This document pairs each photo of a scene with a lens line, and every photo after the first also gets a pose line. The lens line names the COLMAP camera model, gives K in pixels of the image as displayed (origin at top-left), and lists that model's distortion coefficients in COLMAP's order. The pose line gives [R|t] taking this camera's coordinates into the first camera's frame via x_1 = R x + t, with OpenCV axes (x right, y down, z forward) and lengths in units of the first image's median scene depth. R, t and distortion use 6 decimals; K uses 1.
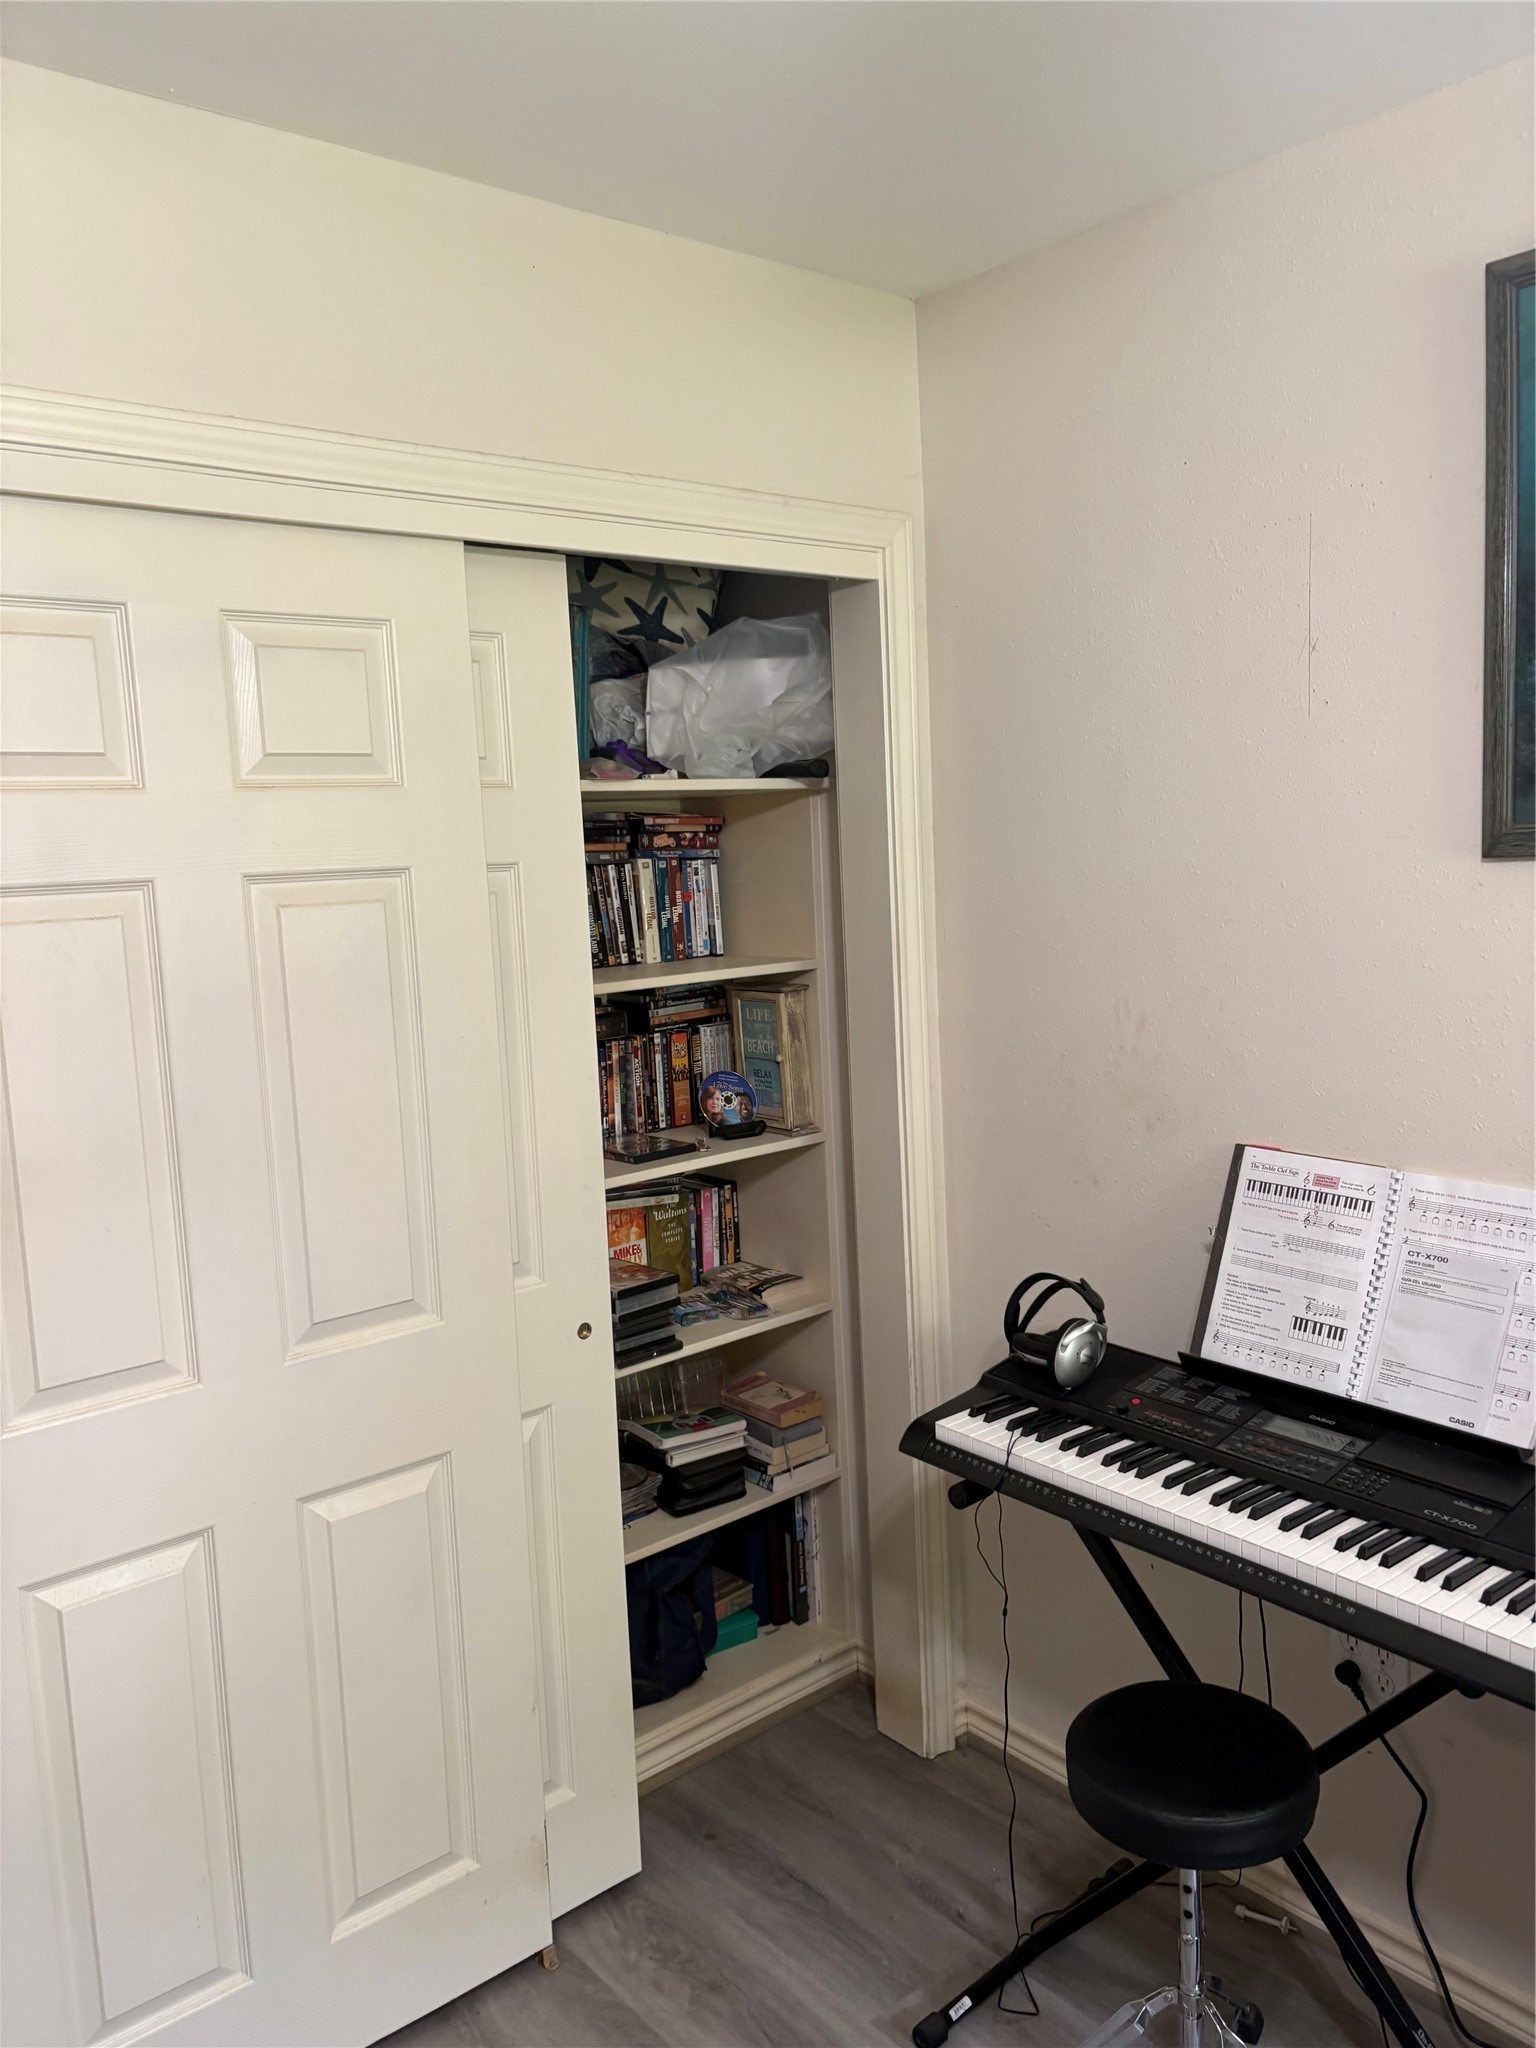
lens RADIAL K [[1567.4, 0, 772.2], [0, 1567.4, 1025.8], [0, 0, 1]] dist [0.060594, -0.055264]
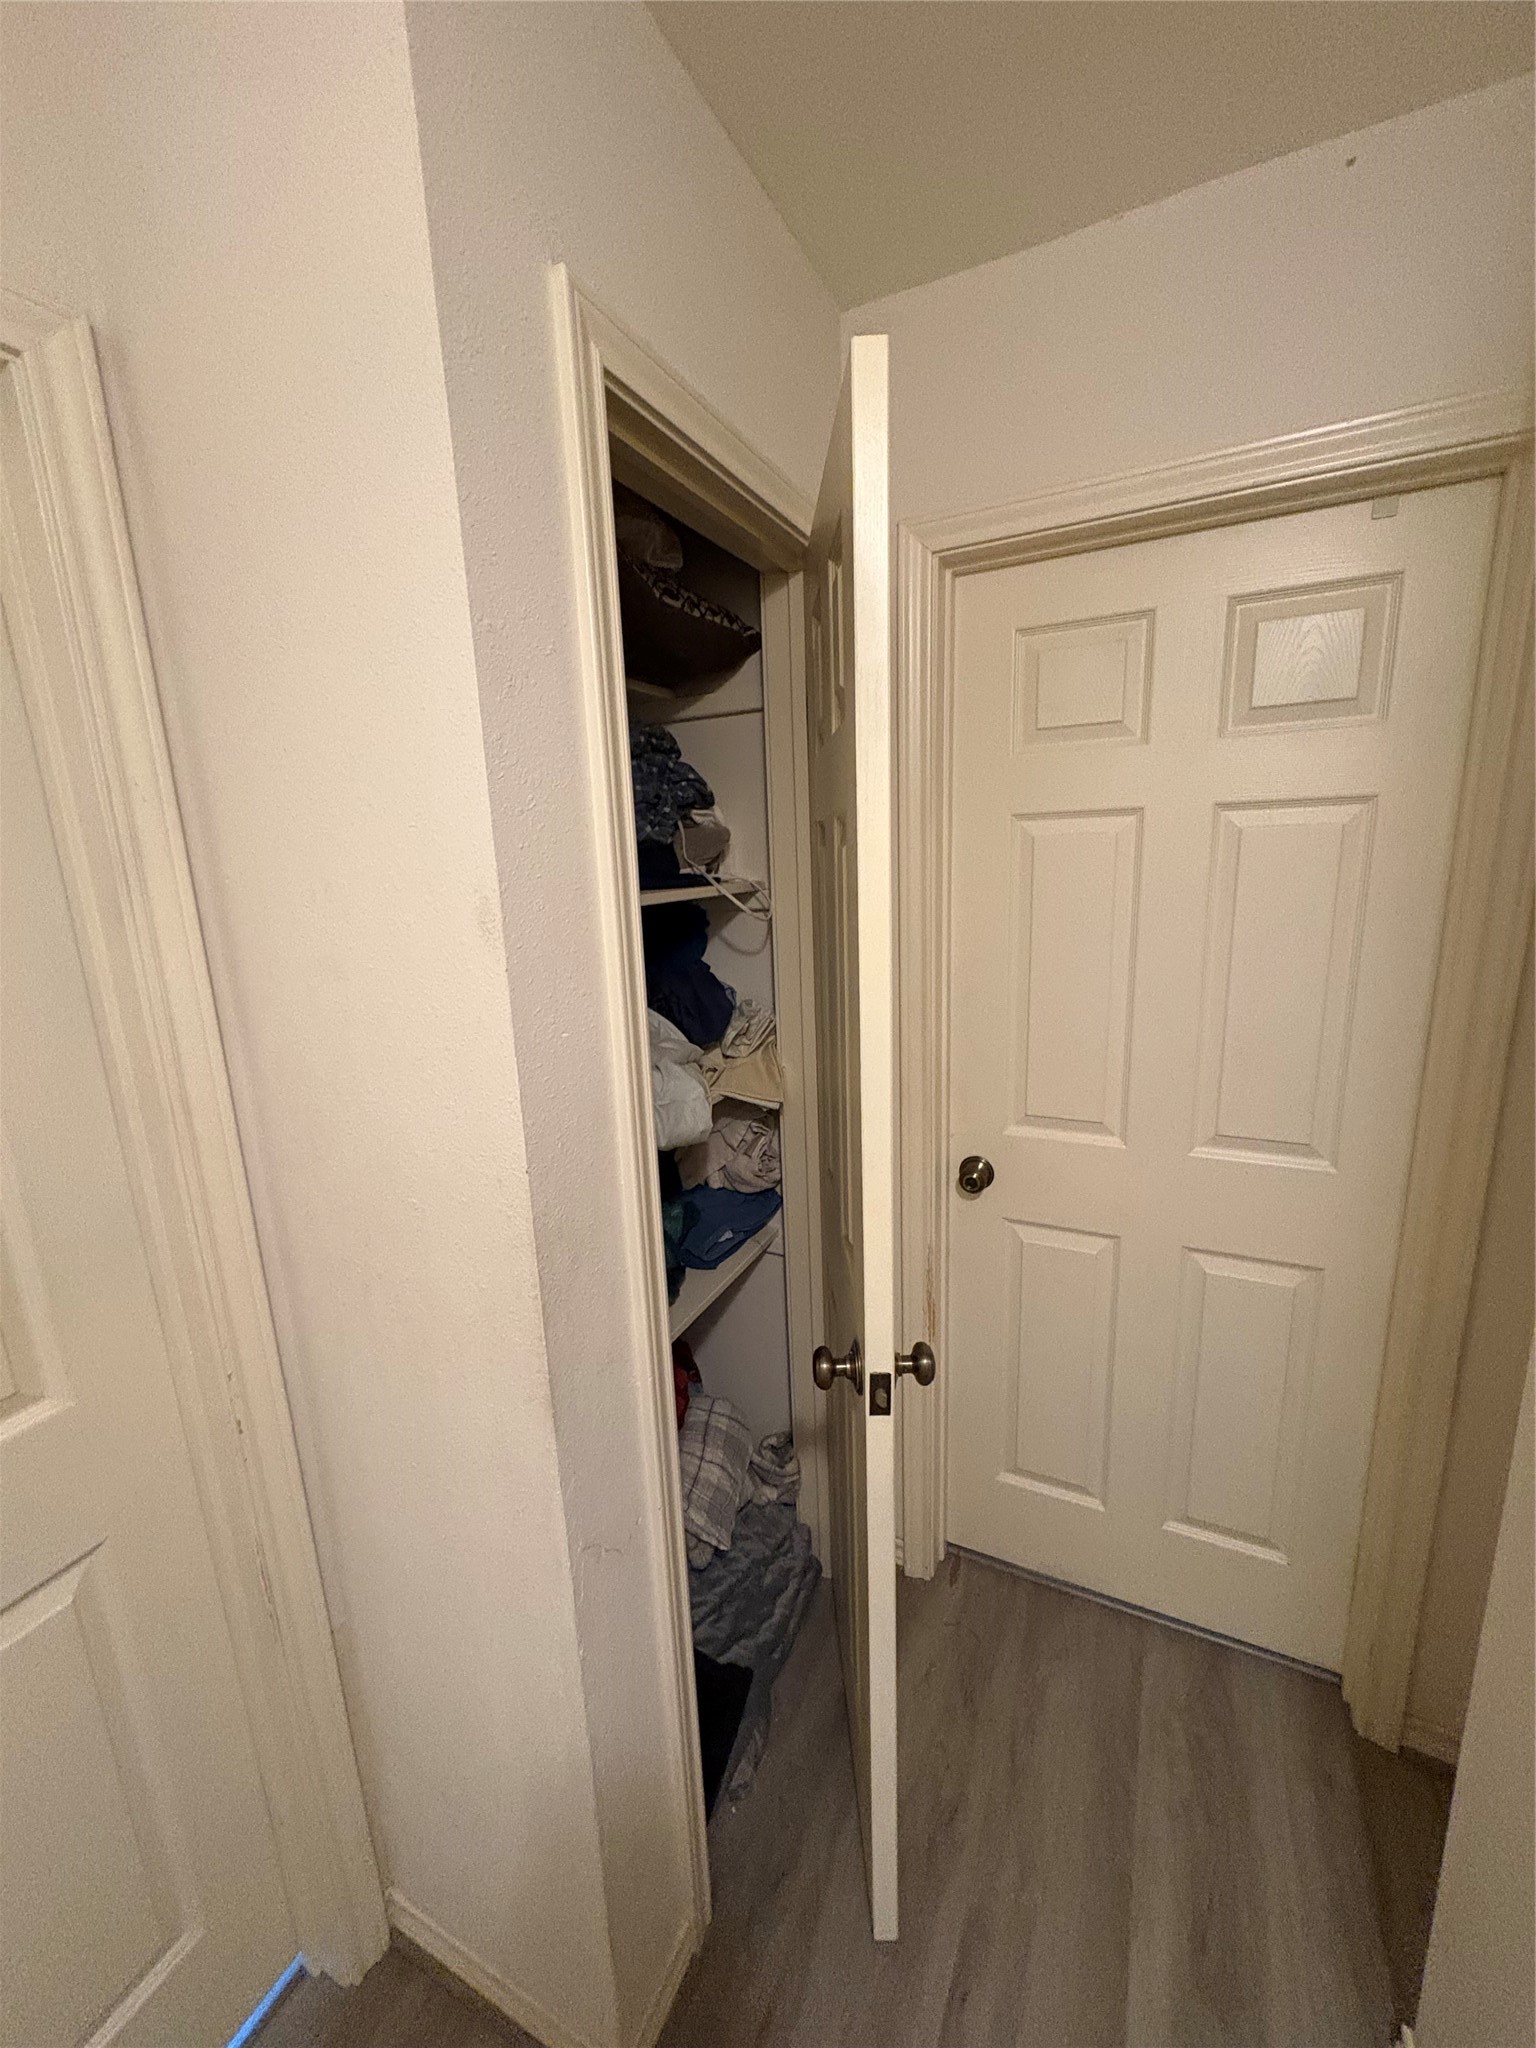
lens RADIAL K [[810.6, 0, 773.5], [0, 810.6, 1018.4], [0, 0, 1]] dist [-0.001708, -0.000032]
pose [[0.422730, 0.201198, -0.883640, 0.159631], [-0.104612, 0.979360, 0.172946, 0.004797], [0.900198, 0.019329, 0.435052, 0.339203]]
